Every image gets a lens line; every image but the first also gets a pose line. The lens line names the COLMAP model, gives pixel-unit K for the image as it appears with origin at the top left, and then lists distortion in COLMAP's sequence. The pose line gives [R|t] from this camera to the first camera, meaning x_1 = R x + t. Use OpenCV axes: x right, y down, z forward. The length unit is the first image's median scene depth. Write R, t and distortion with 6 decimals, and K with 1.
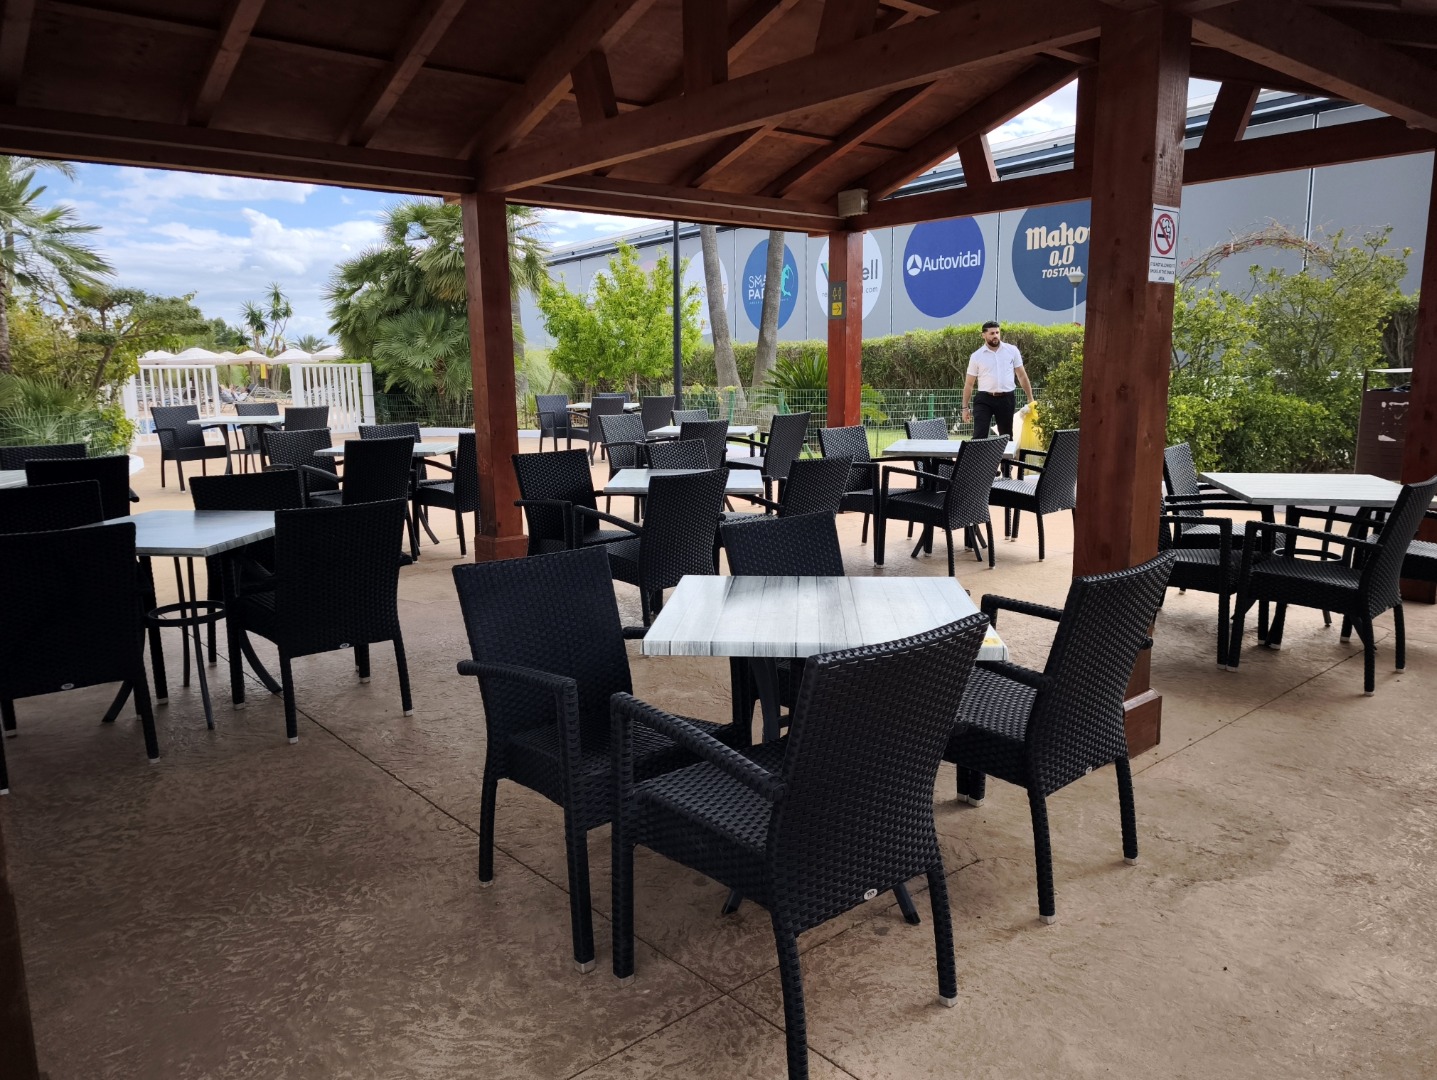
lens RADIAL K [[1020.9, 0, 712.9], [0, 1020.9, 538.0], [0, 0, 1]] dist [0.024938, -0.028653]
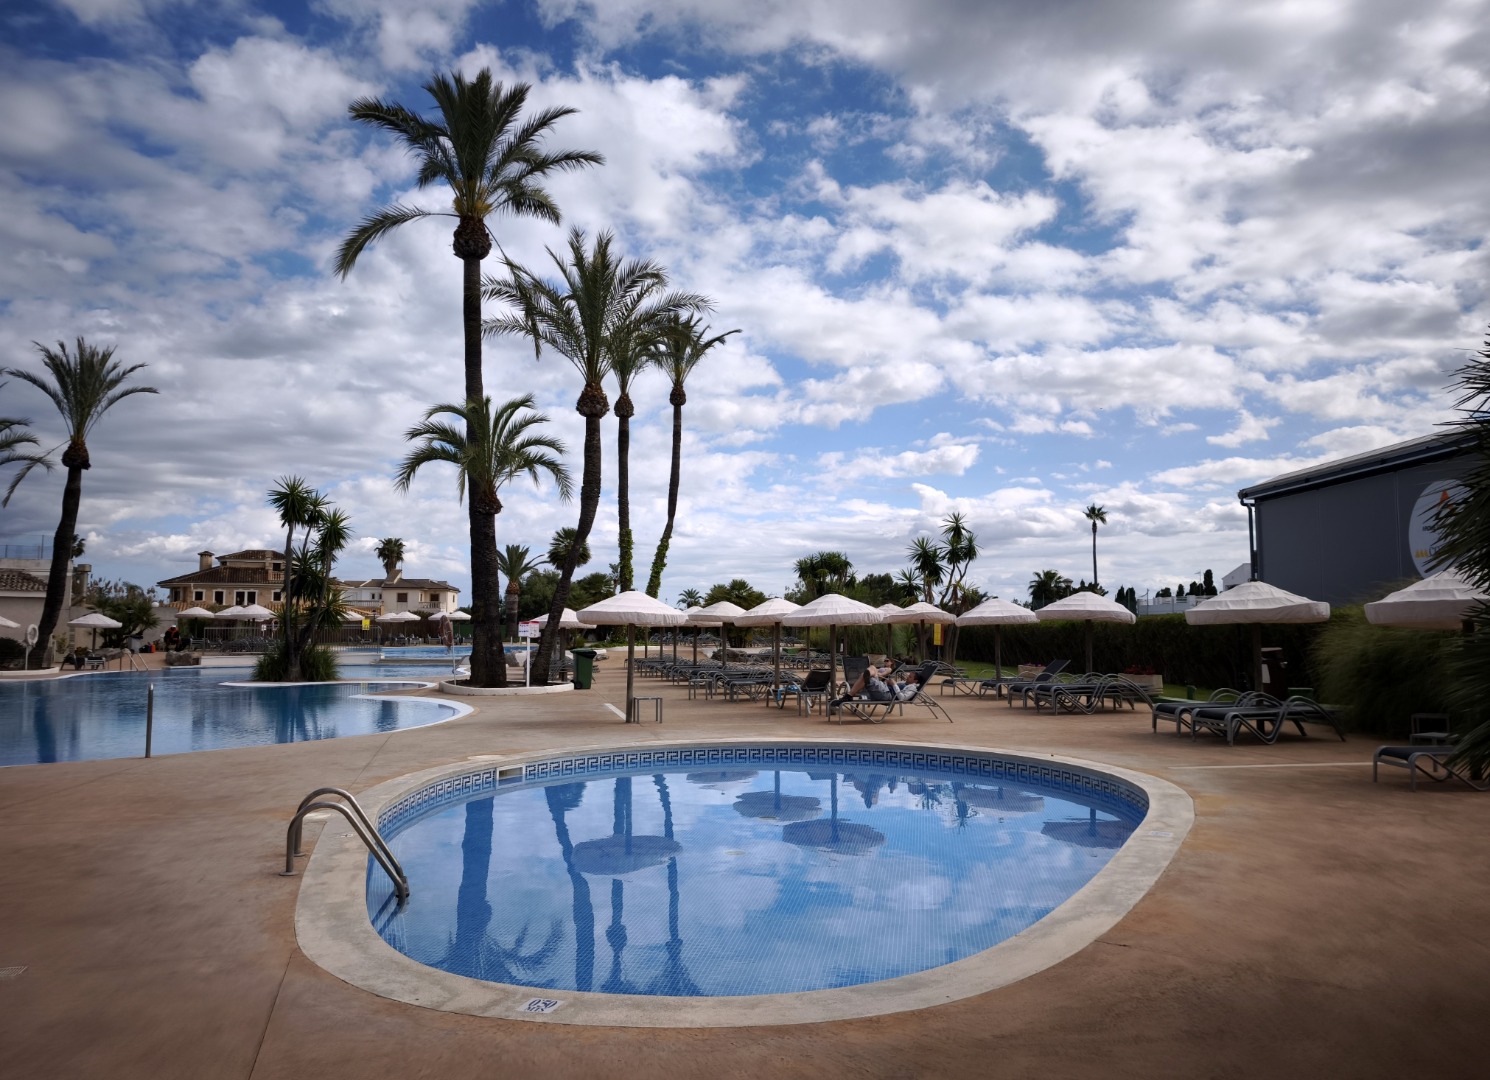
lens RADIAL K [[1012.0, 0, 739.6], [0, 1012.0, 538.7], [0, 0, 1]] dist [0.022741, -0.042034]
pose [[0.834946, -0.032206, -0.549389, -0.154470], [-0.104272, 0.970946, -0.215387, -0.056658], [0.540364, 0.237122, 0.807329, 0.325038]]
